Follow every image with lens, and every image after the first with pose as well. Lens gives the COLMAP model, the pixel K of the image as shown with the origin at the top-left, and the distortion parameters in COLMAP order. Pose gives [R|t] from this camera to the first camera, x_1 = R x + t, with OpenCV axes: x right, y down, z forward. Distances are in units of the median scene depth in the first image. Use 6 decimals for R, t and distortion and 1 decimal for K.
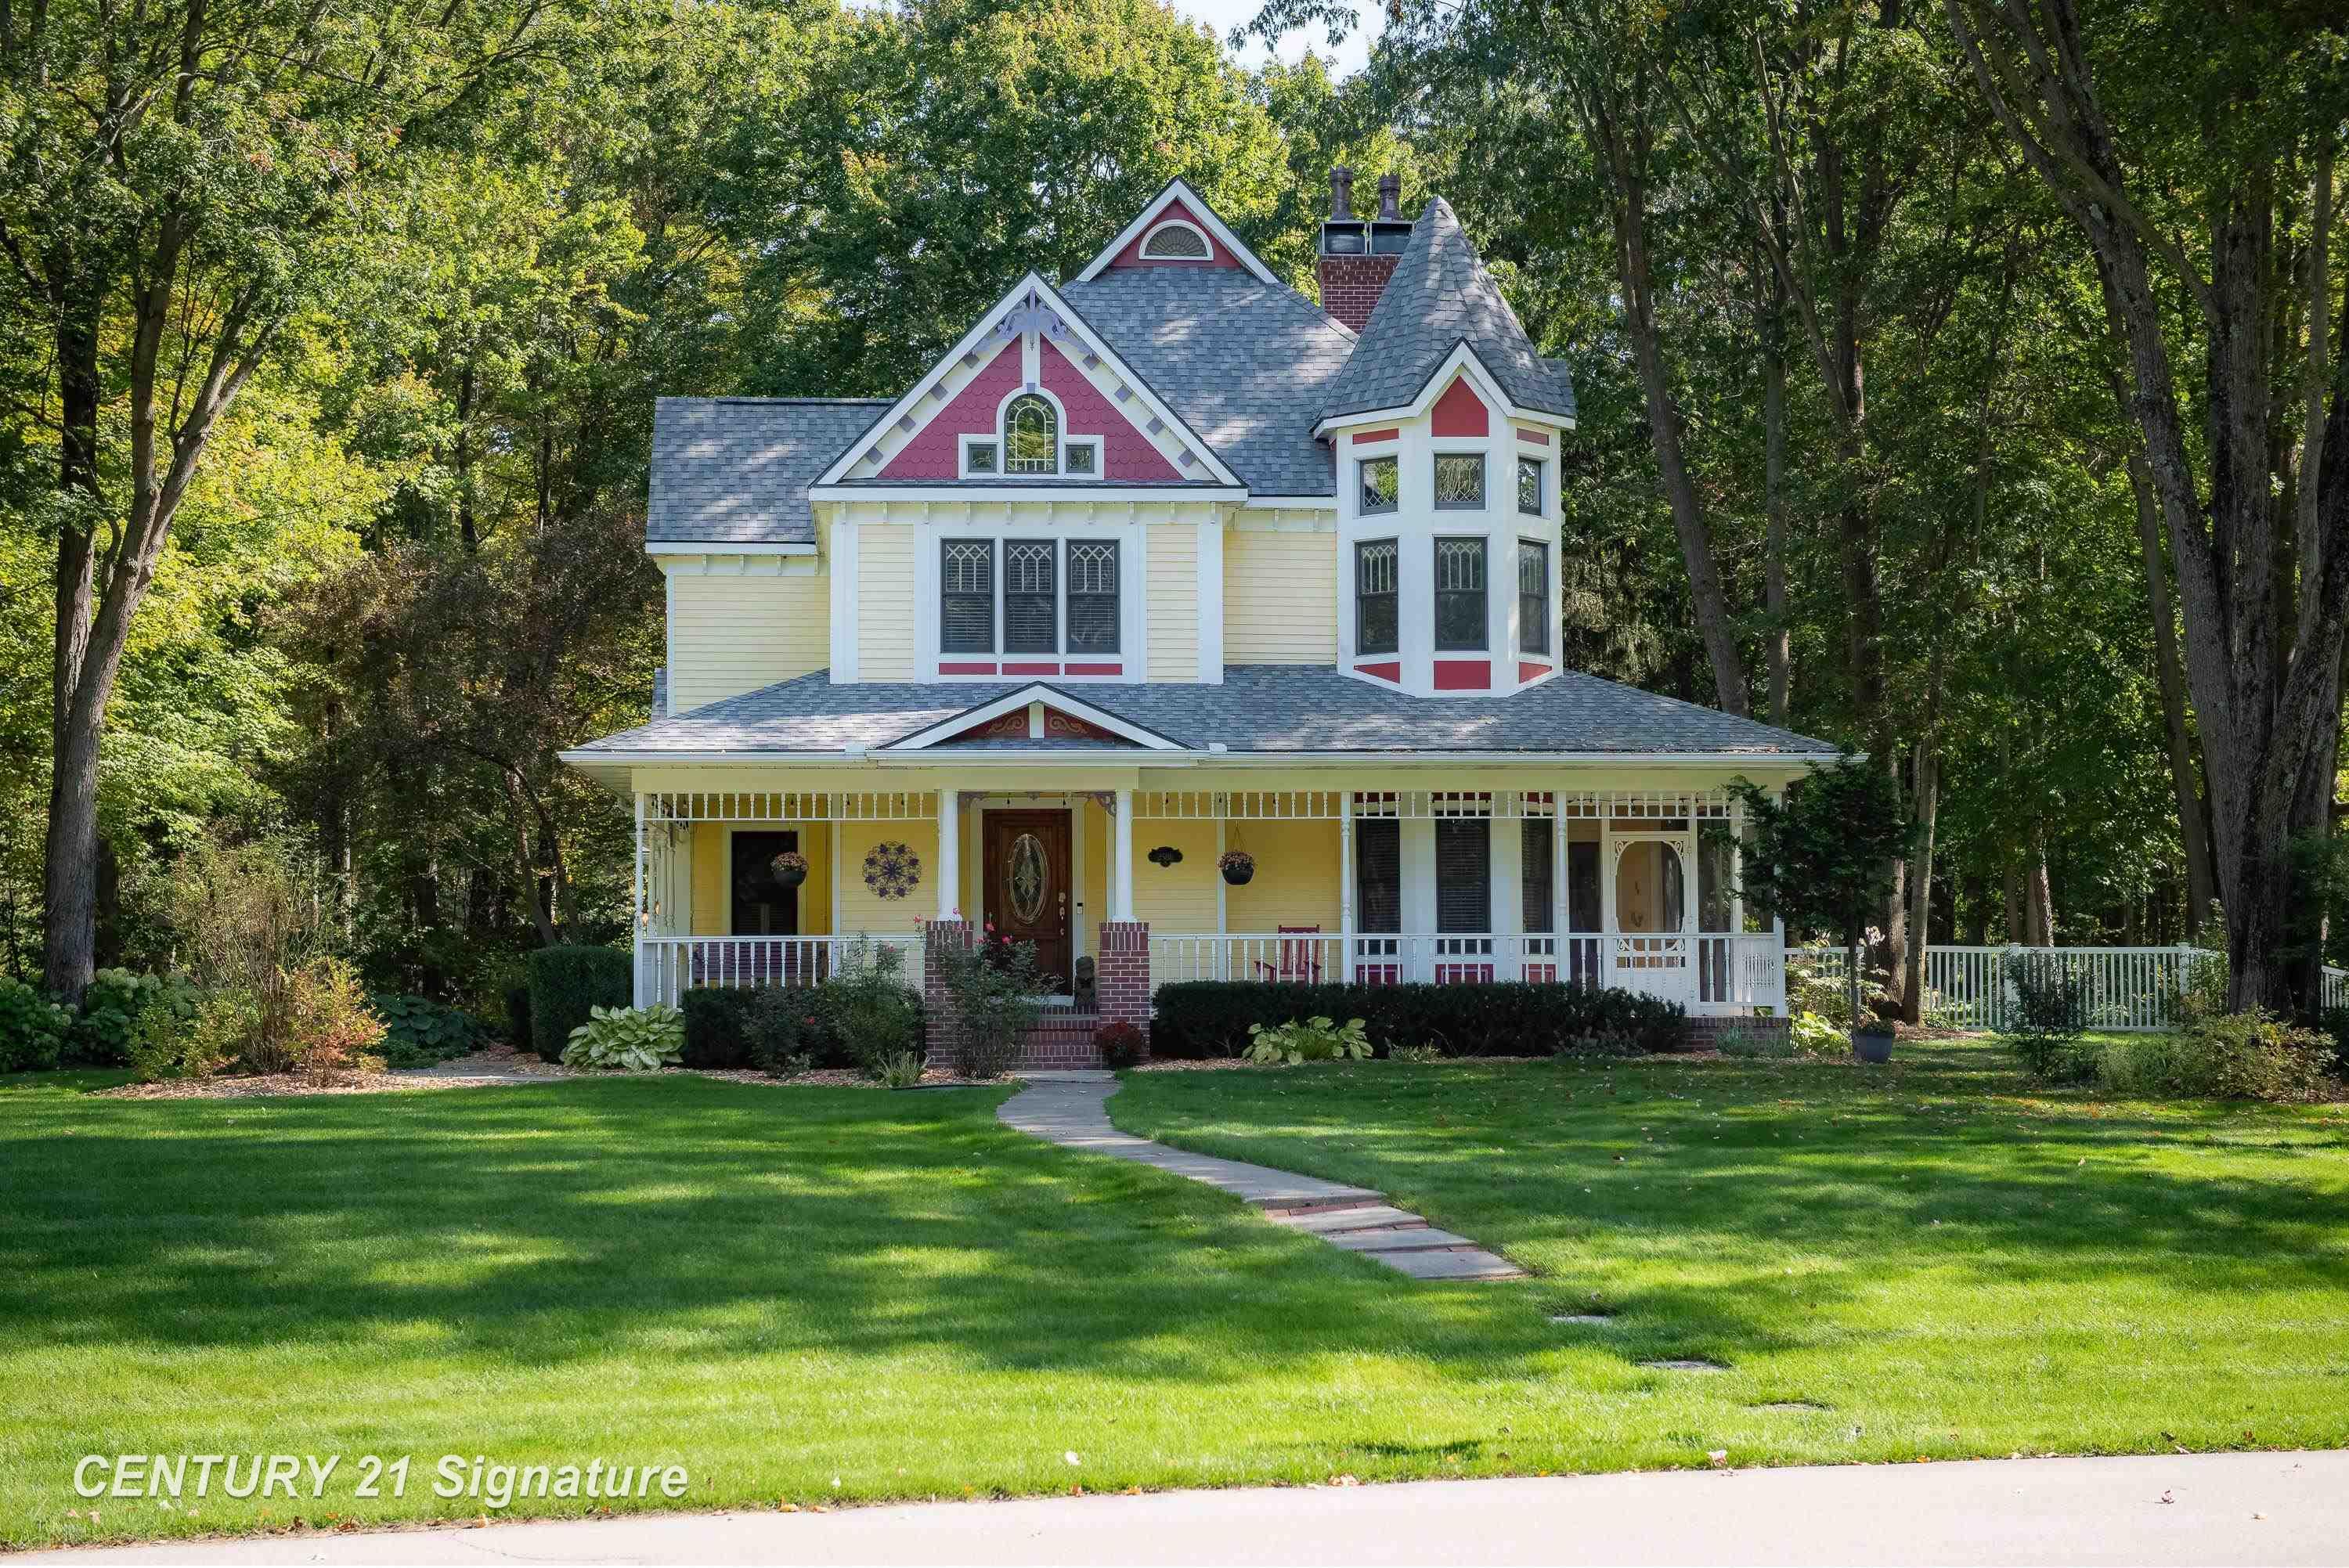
lens RADIAL K [[3730.4, 0, 1174.3], [0, 3730.4, 783.1], [0, 0, 1]] dist [0.018802, 0.000000]
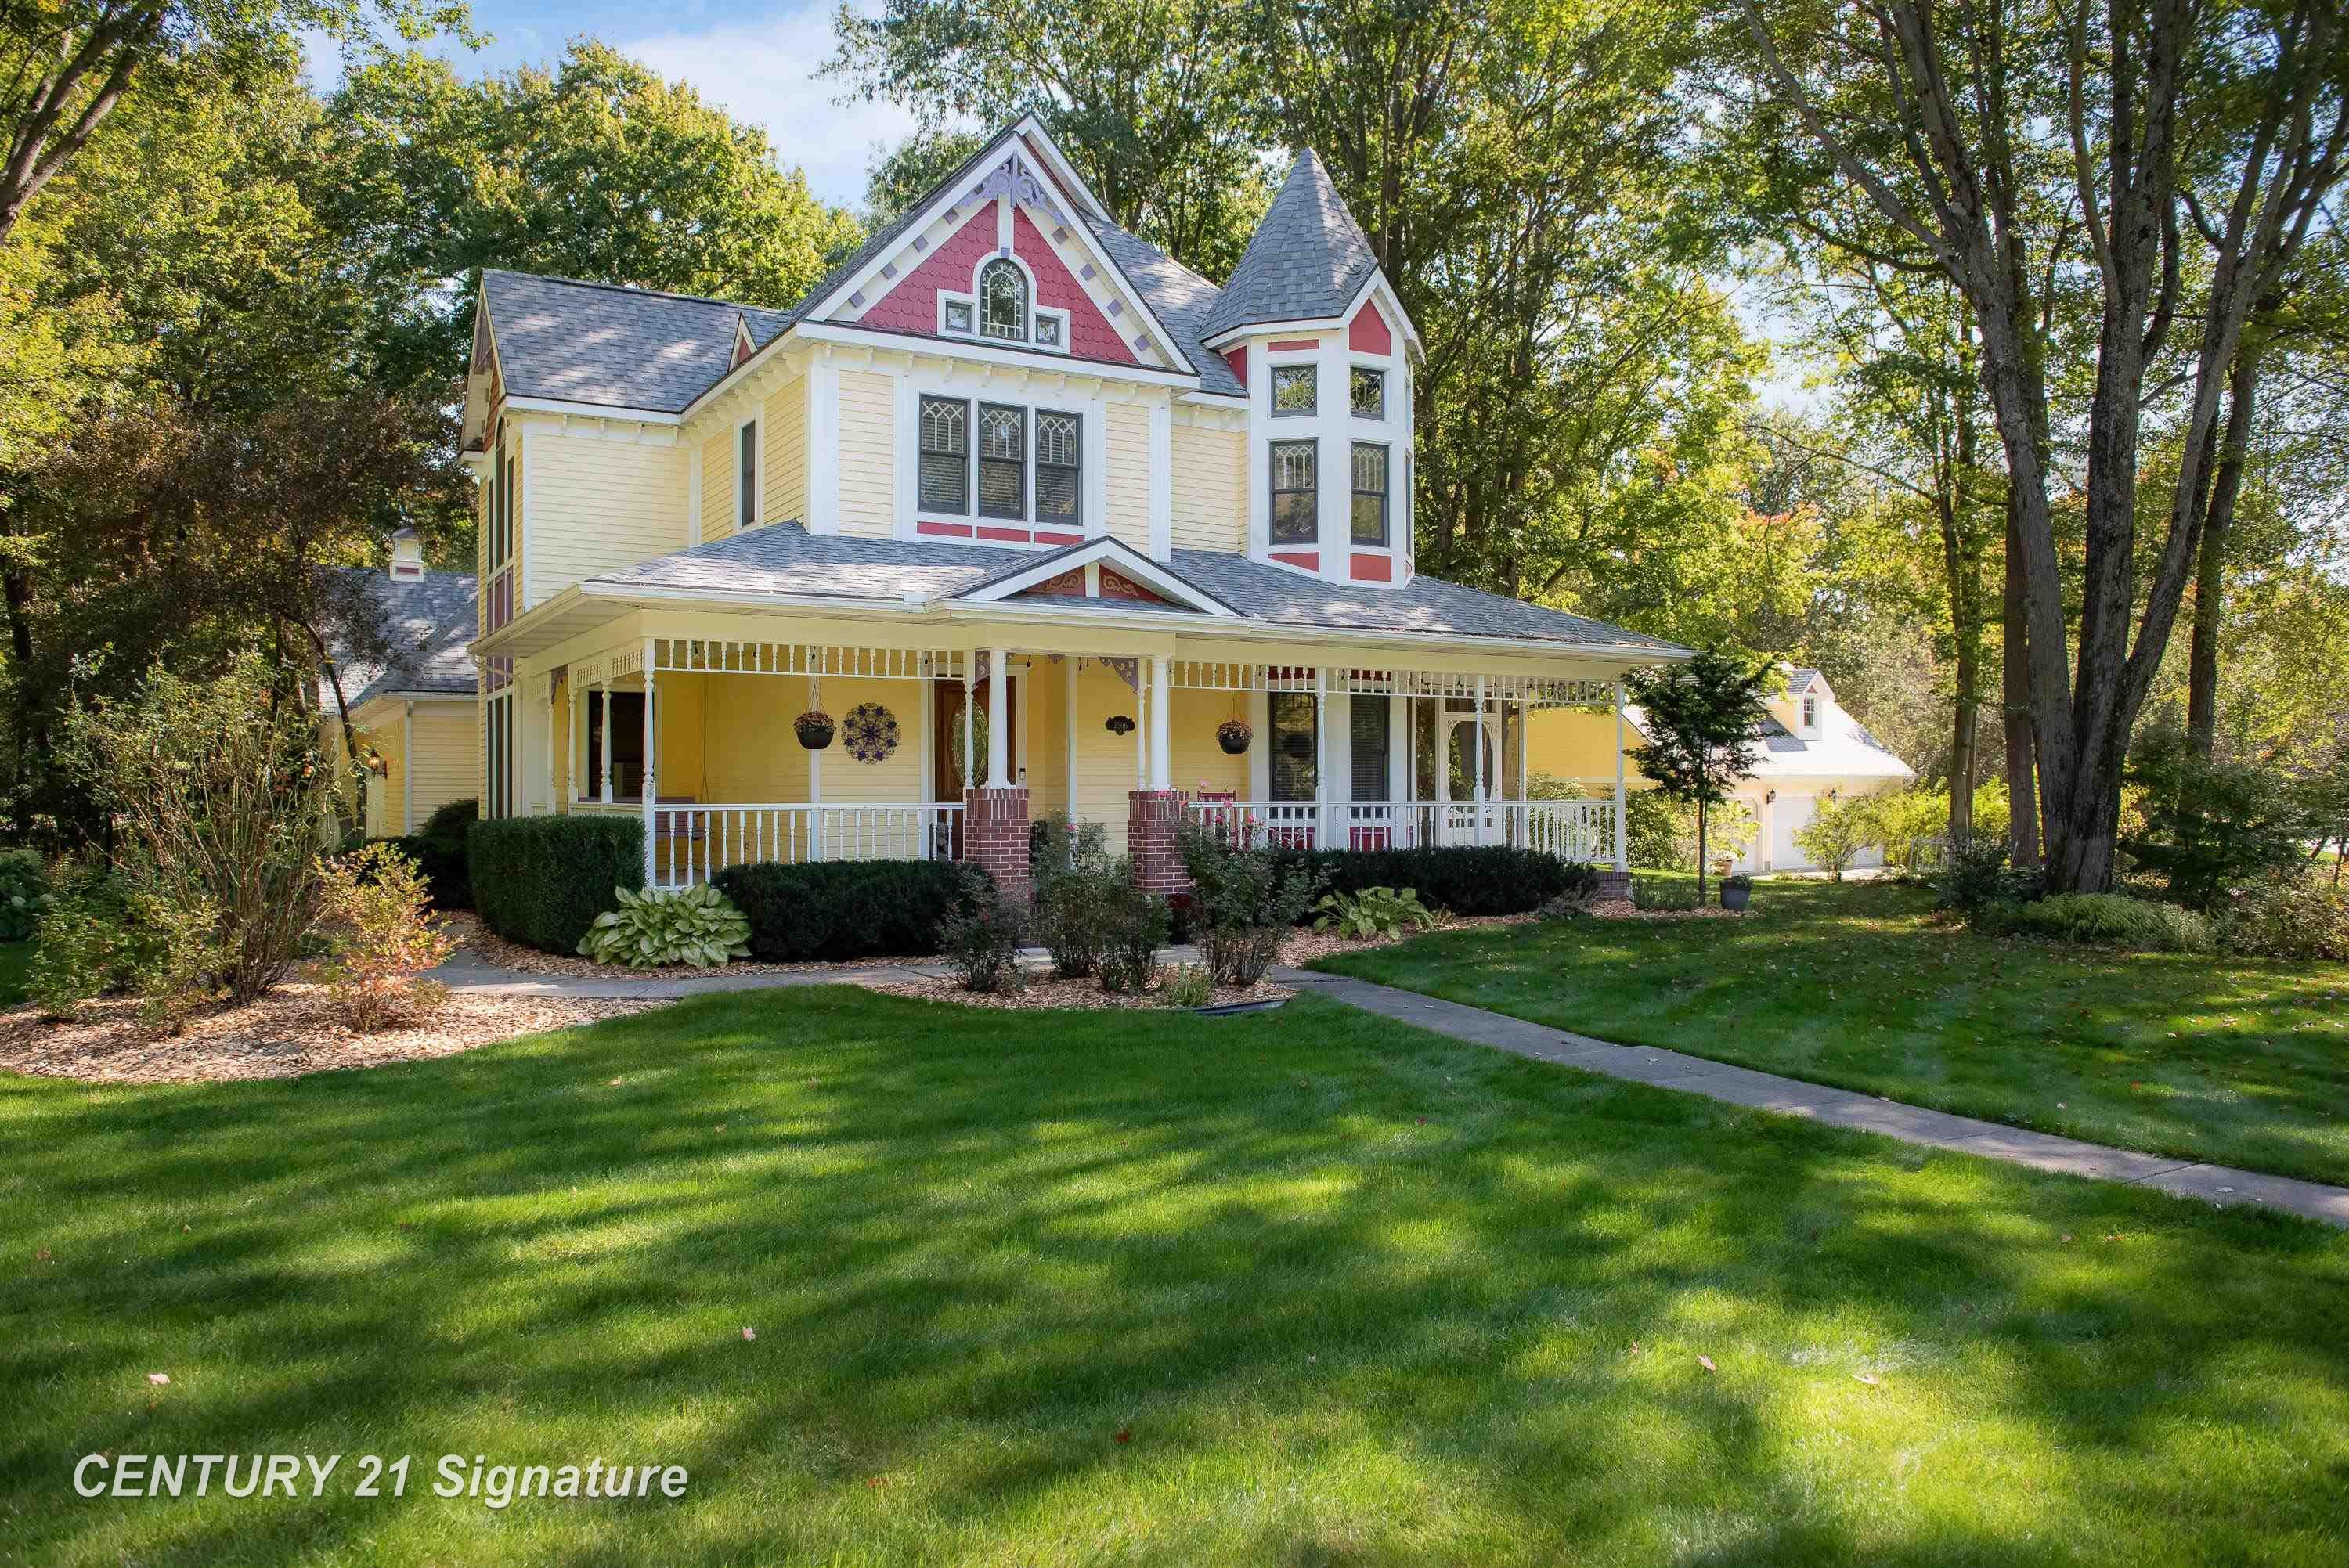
lens RADIAL K [[1734.4, 0, 1175.8], [0, 1734.4, 789.8], [0, 0, 1]] dist [-0.059860, 0.004873]
pose [[0.897732, 0.007754, 0.440474, -0.199818], [-0.030002, 0.998600, 0.043568, 0.016045], [-0.439520, -0.052327, 0.896708, 0.559842]]
